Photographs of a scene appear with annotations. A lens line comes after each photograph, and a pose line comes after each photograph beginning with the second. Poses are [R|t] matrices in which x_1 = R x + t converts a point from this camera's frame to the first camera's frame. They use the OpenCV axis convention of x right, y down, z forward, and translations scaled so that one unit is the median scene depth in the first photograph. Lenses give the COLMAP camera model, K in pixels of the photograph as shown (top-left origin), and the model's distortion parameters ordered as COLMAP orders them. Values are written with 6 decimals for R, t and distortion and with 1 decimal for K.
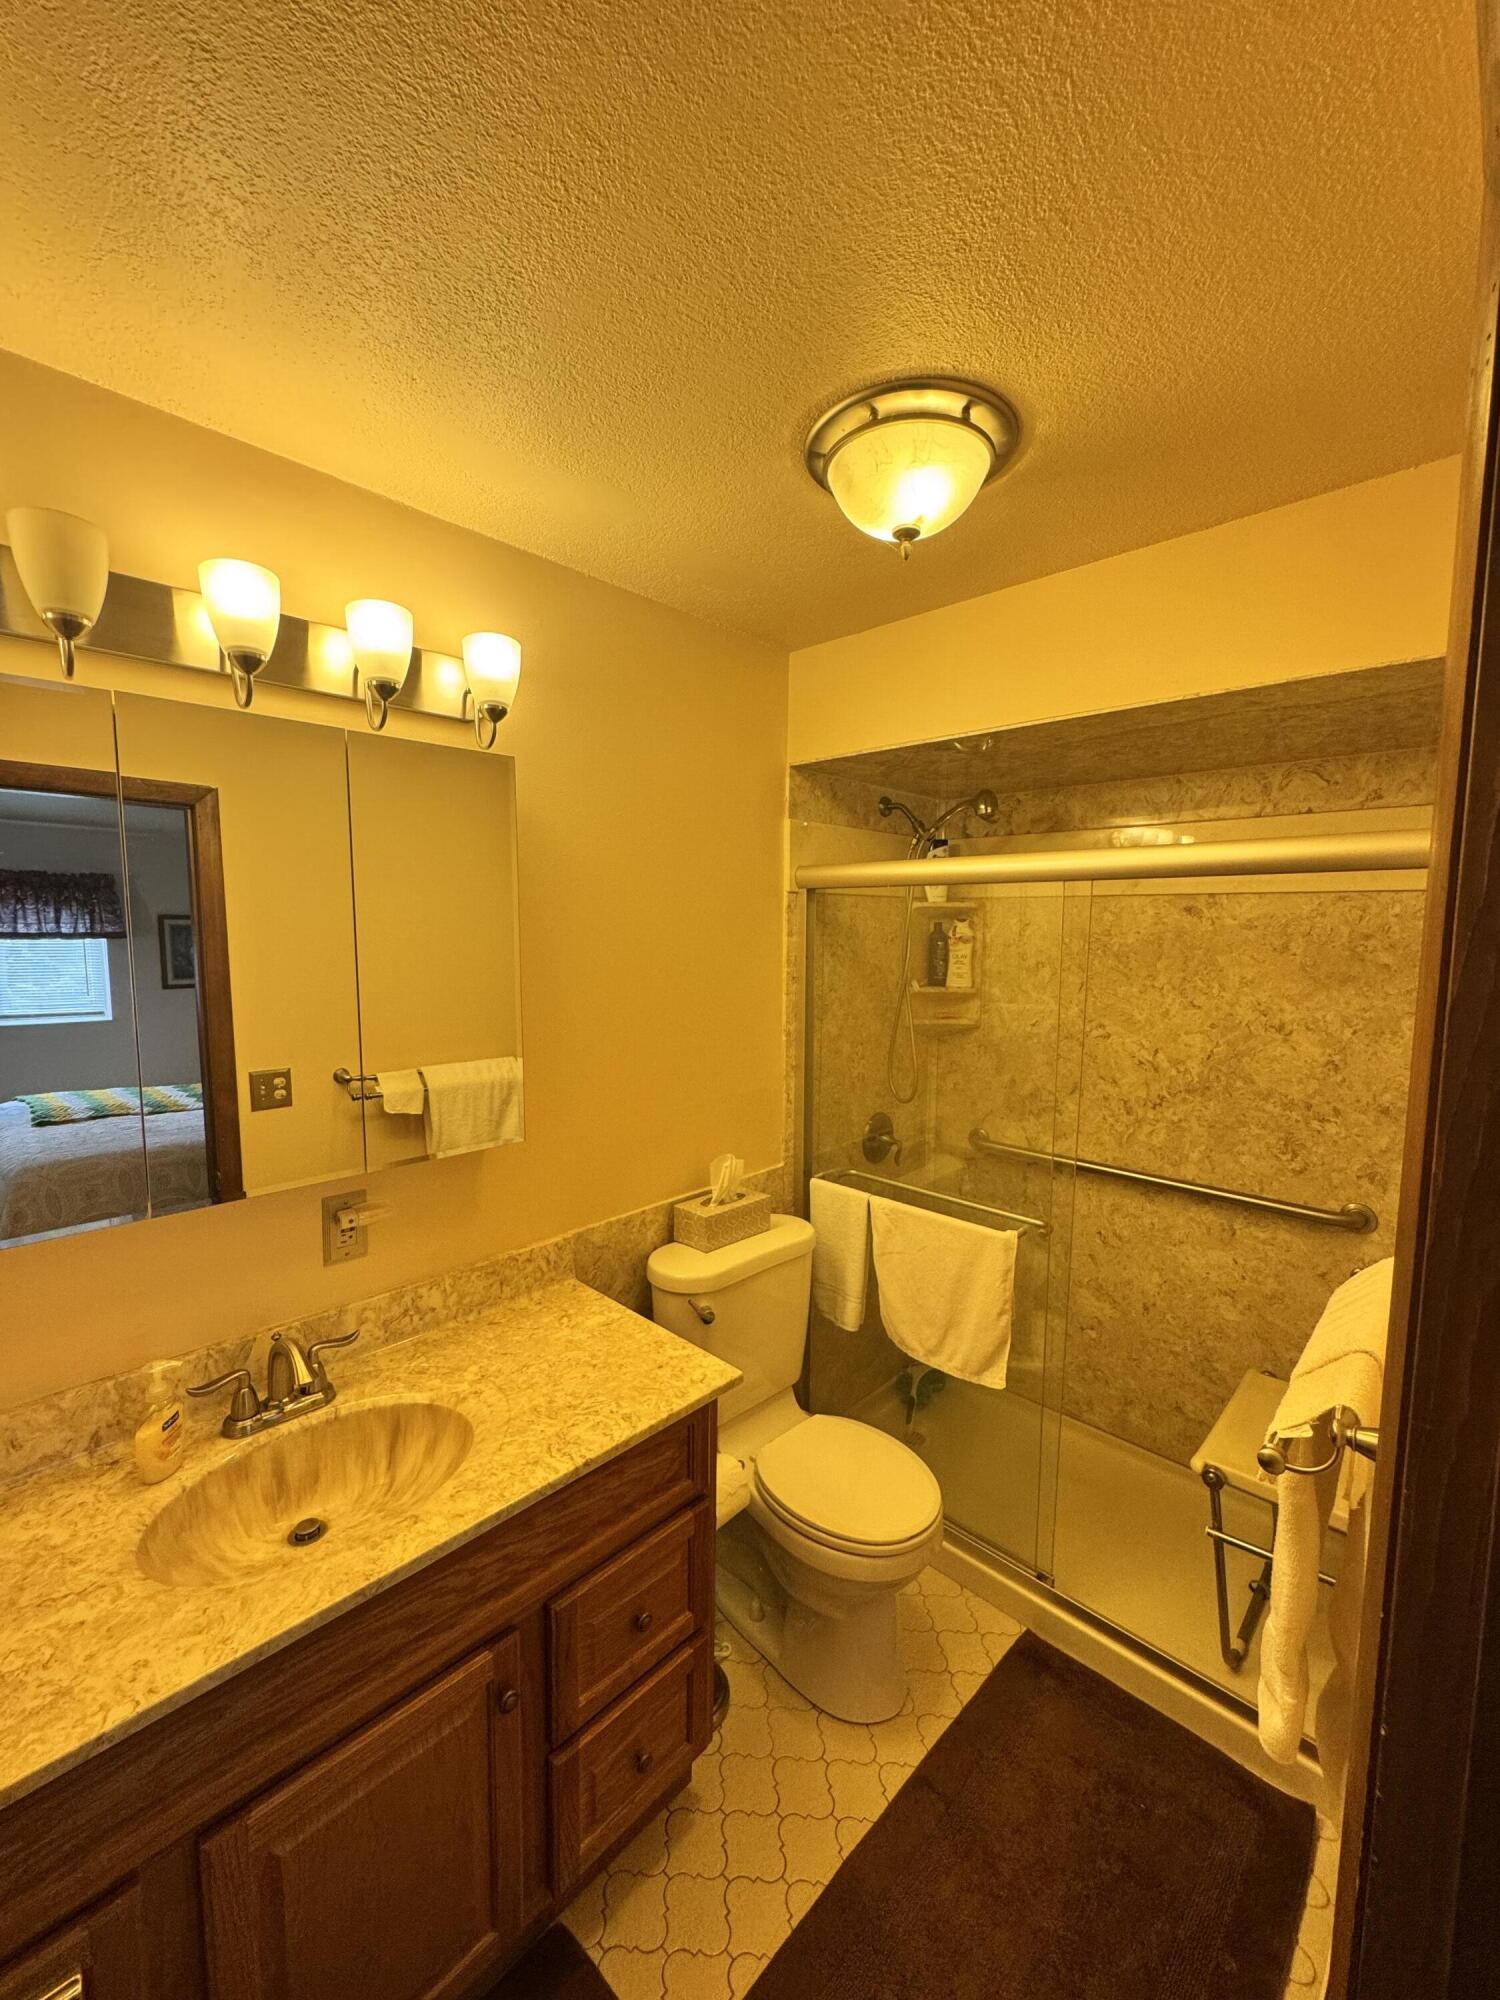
lens RADIAL K [[802.7, 0, 751.1], [0, 802.7, 997.7], [0, 0, 1]] dist [-0.001481, -0.000327]
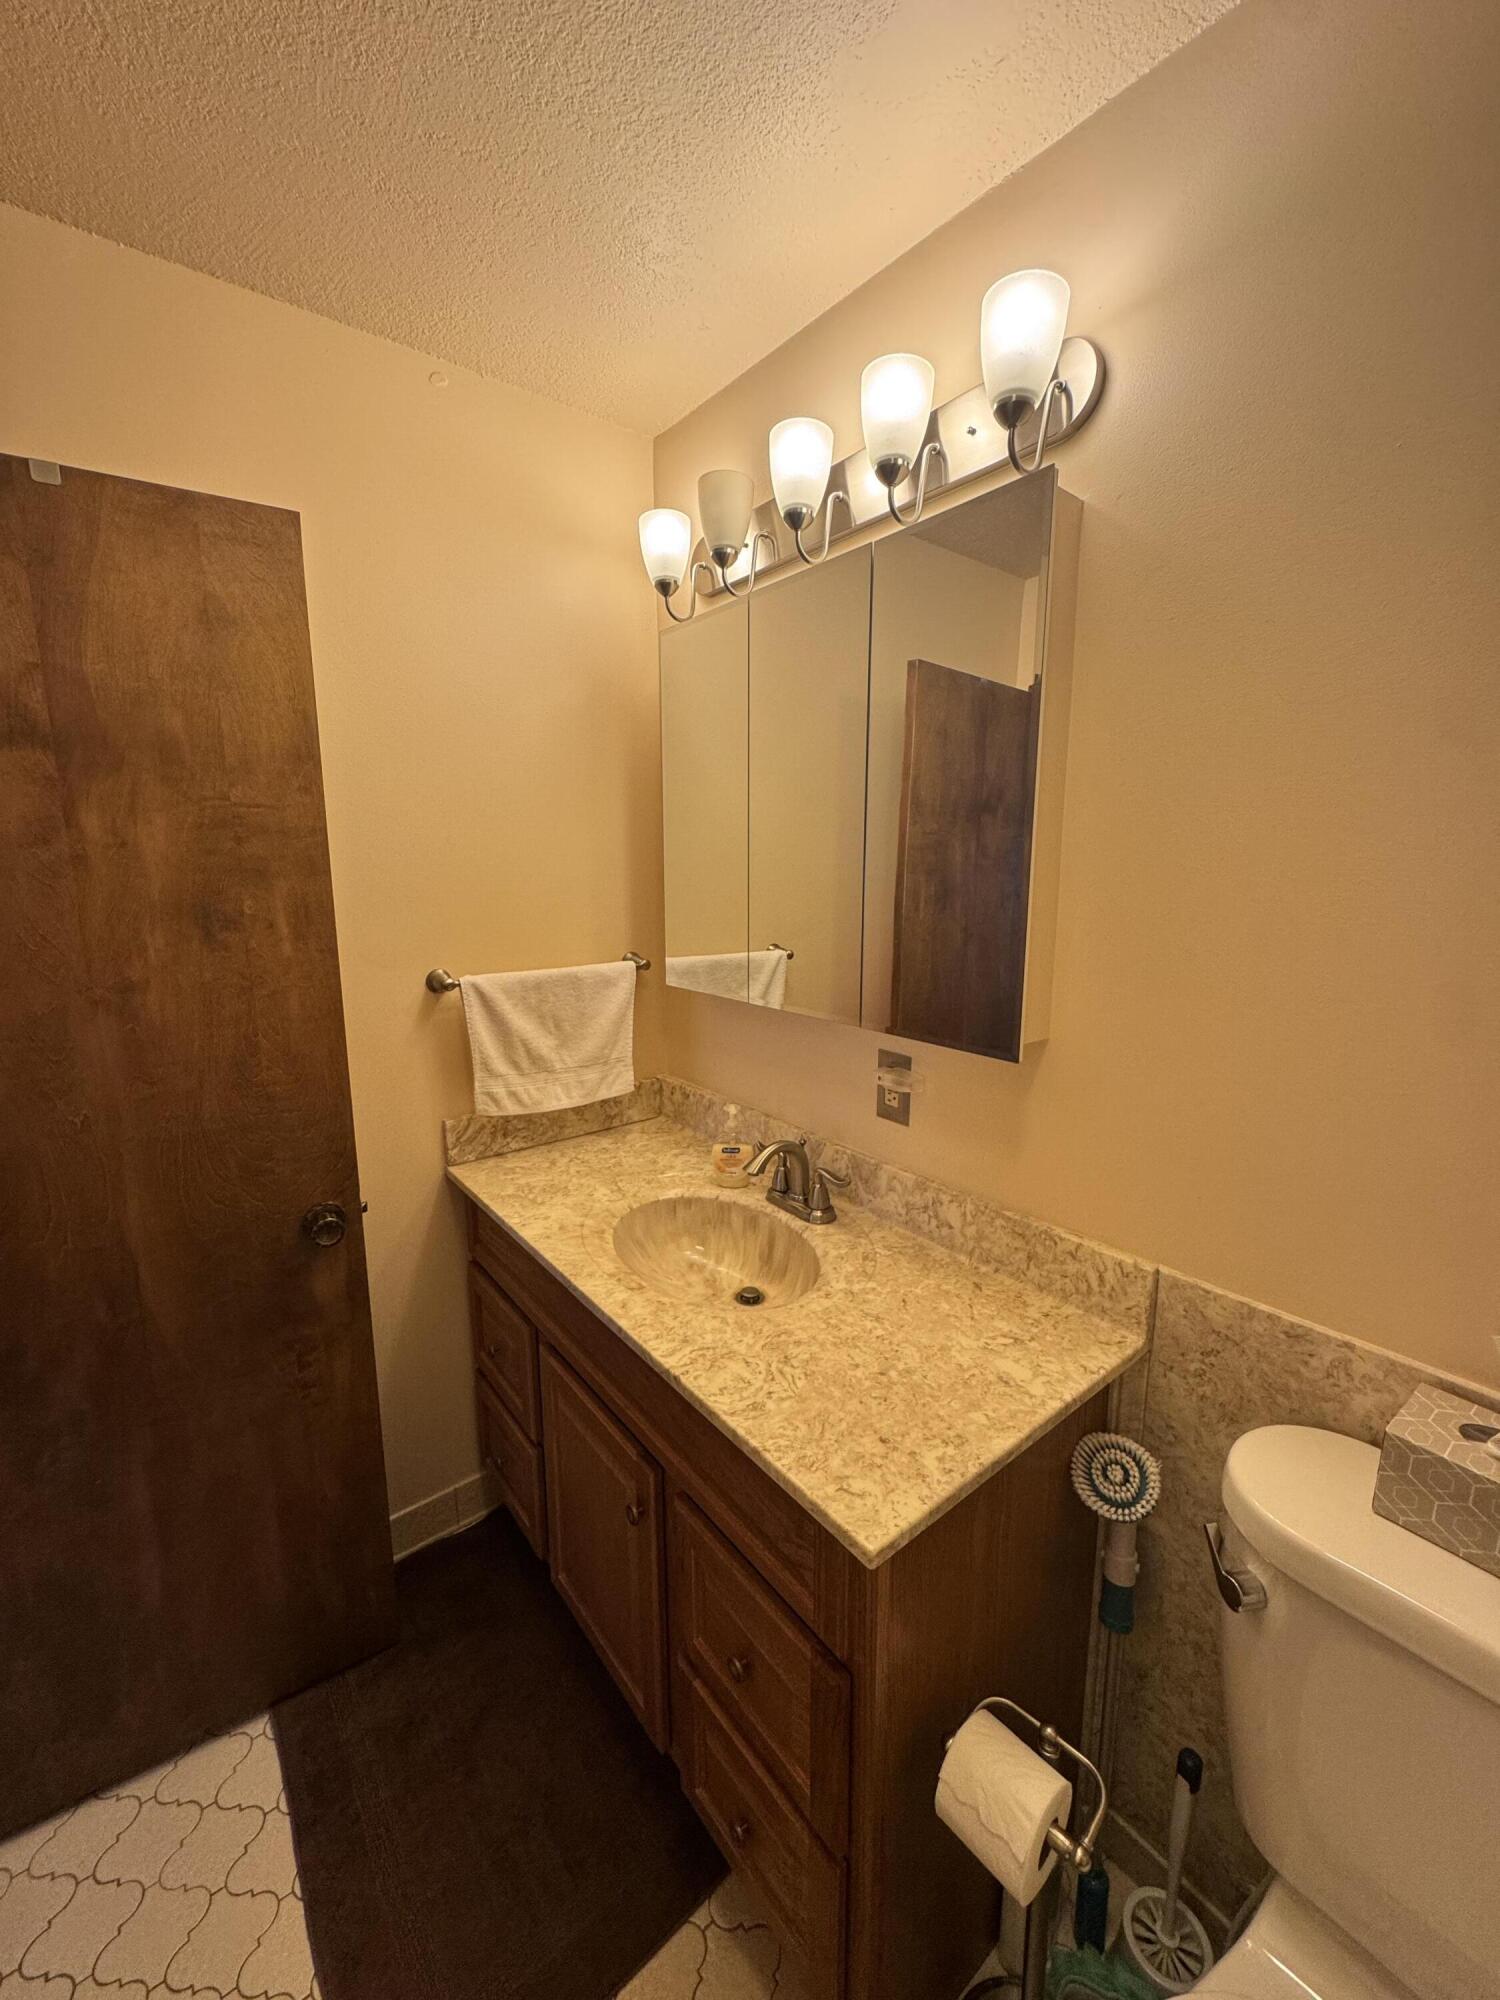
lens RADIAL K [[802.7, 0, 751.1], [0, 802.7, 997.7], [0, 0, 1]] dist [-0.001481, -0.000327]
pose [[-0.132869, 0.162853, -0.977663, 0.424348], [-0.089089, 0.980453, 0.175426, 0.023821], [0.987122, 0.110408, -0.115764, 0.878779]]
